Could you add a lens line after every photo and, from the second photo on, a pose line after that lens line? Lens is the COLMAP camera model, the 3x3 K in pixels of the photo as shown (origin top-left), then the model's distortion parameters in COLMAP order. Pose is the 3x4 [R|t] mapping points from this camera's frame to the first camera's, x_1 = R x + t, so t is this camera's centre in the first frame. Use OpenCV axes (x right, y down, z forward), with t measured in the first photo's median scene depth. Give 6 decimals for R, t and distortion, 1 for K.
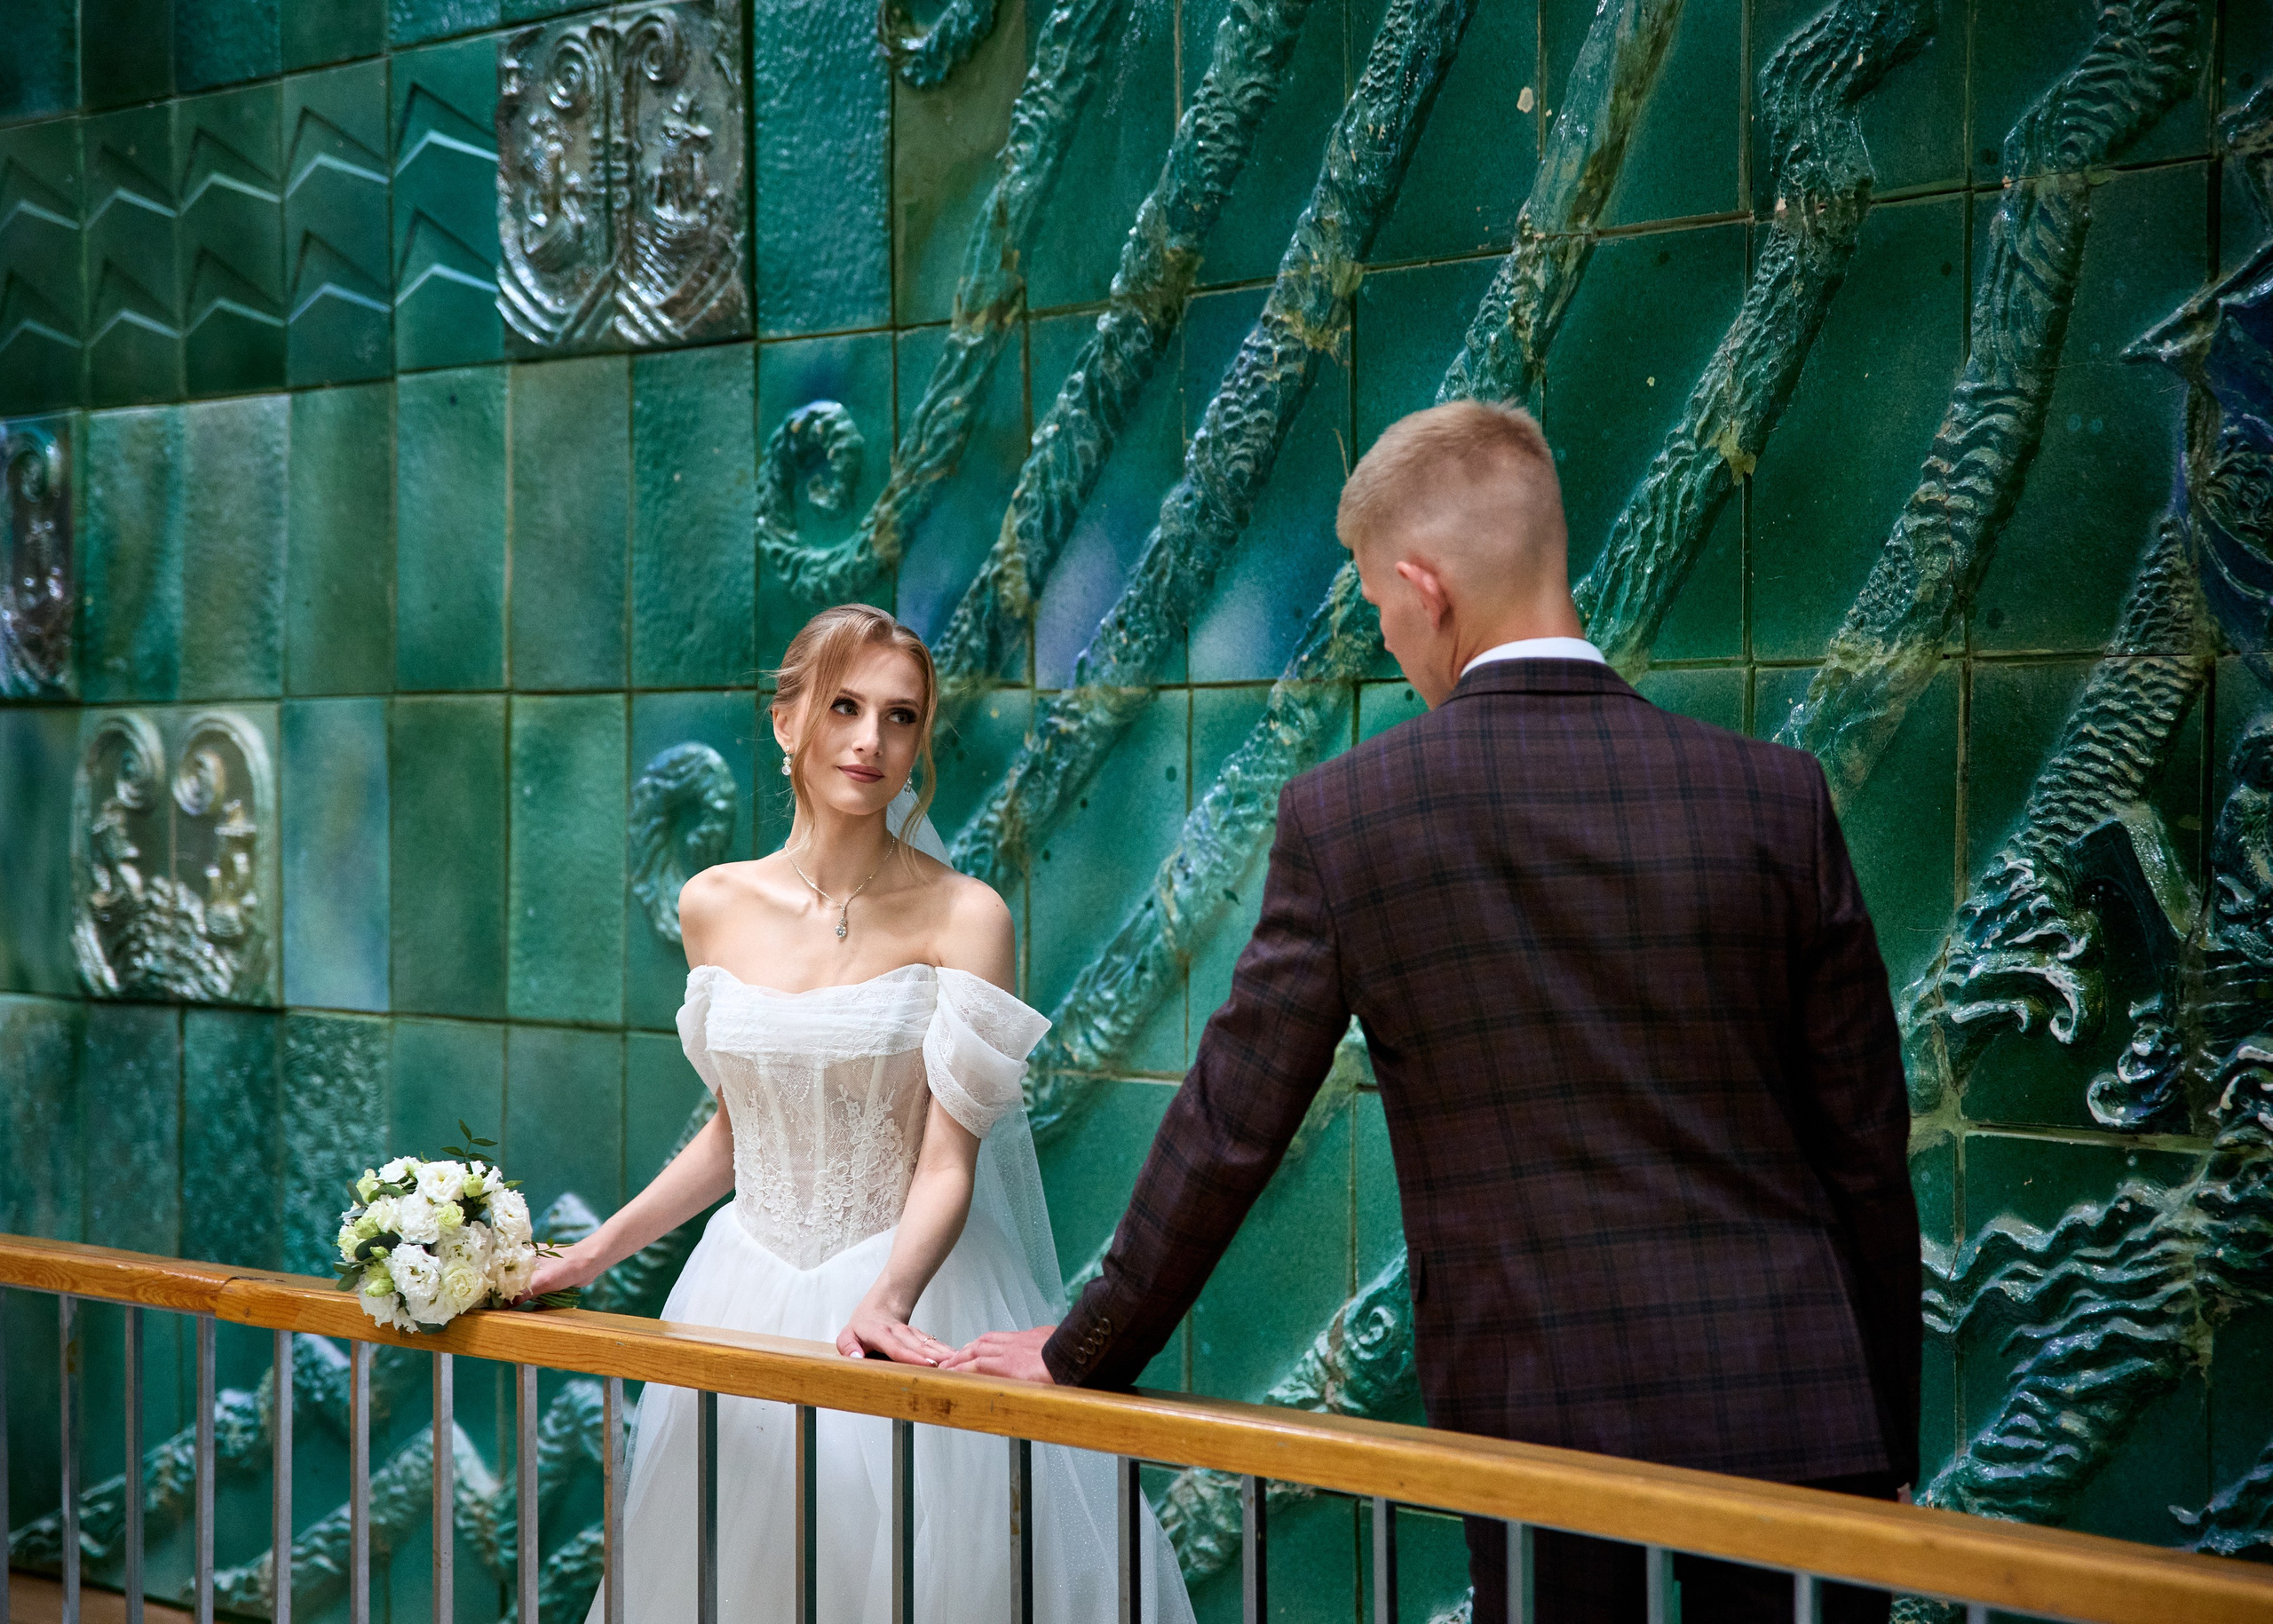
lens RADIAL K [[4479.1, 0, 1118.2], [0, 4479.1, 816.6], [0, 0, 1]] dist [0.209719, 0.000000]
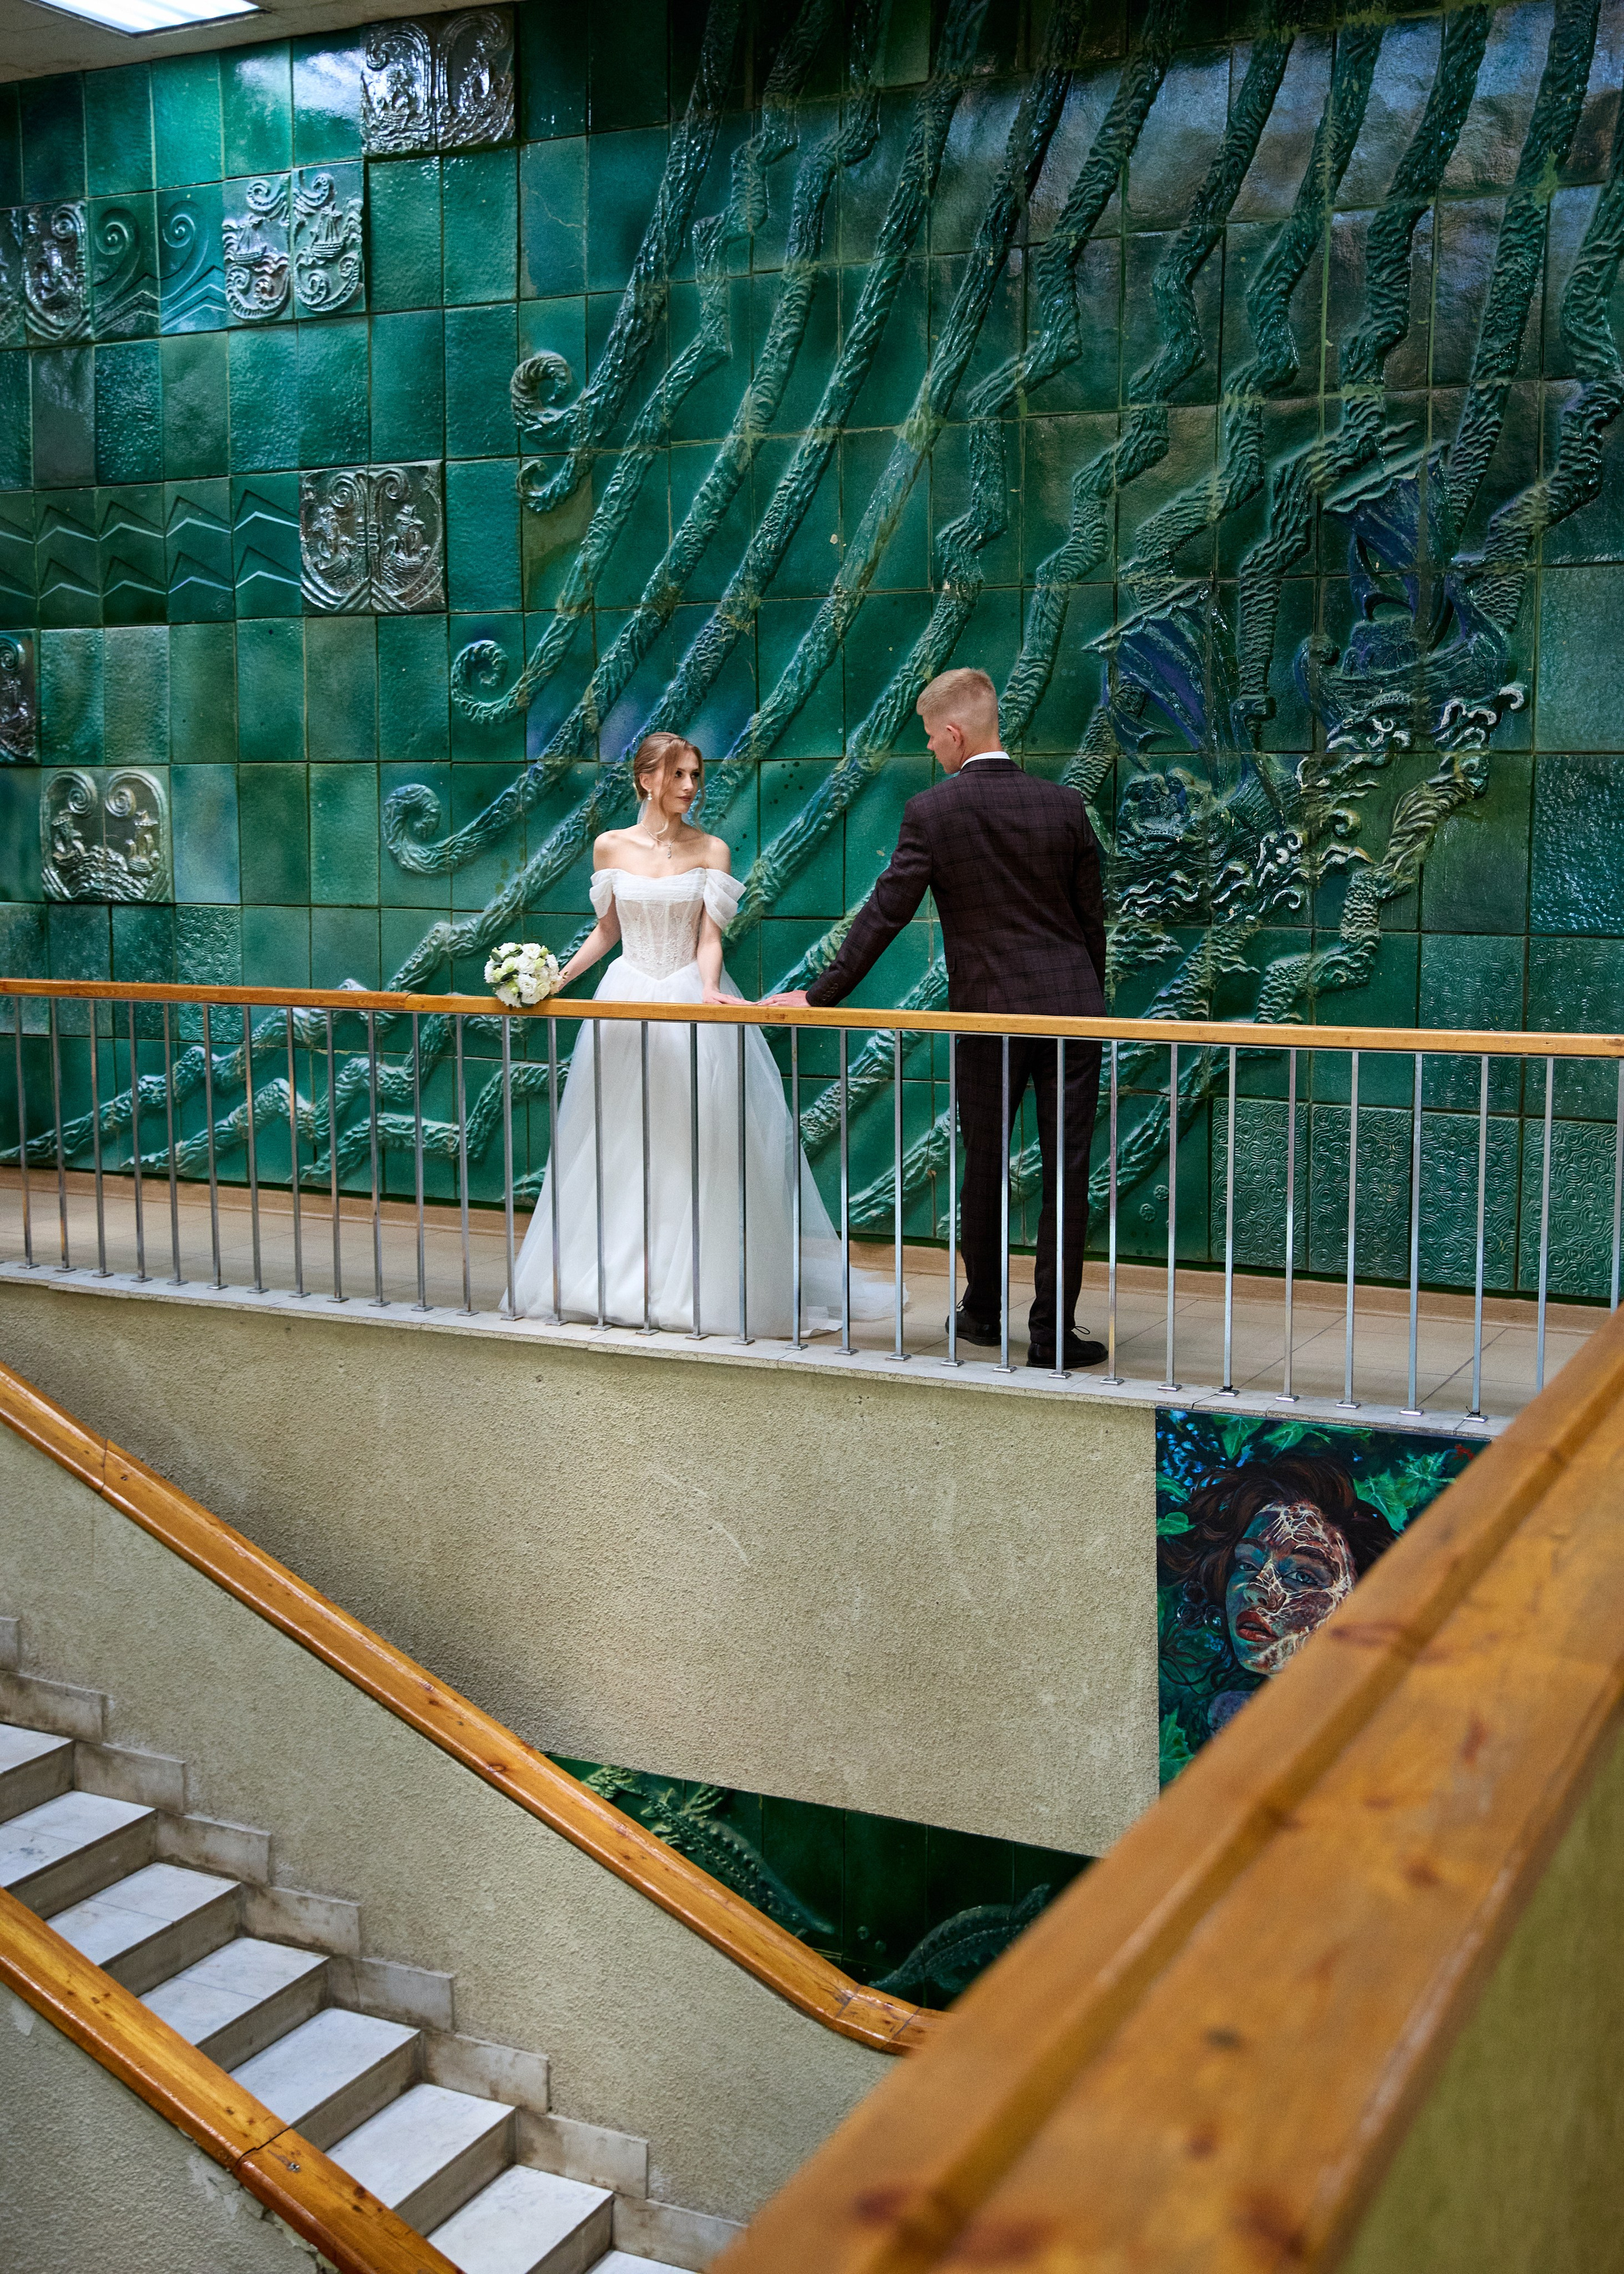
lens RADIAL K [[2705.6, 0, 855.2], [0, 2705.6, 1077.7], [0, 0, 1]] dist [-0.020548, 0.000000]
pose [[0.932387, -0.040678, 0.359166, -0.452503], [0.006240, 0.995311, 0.096527, 0.001733], [-0.361409, -0.087759, 0.928268, -0.470802]]
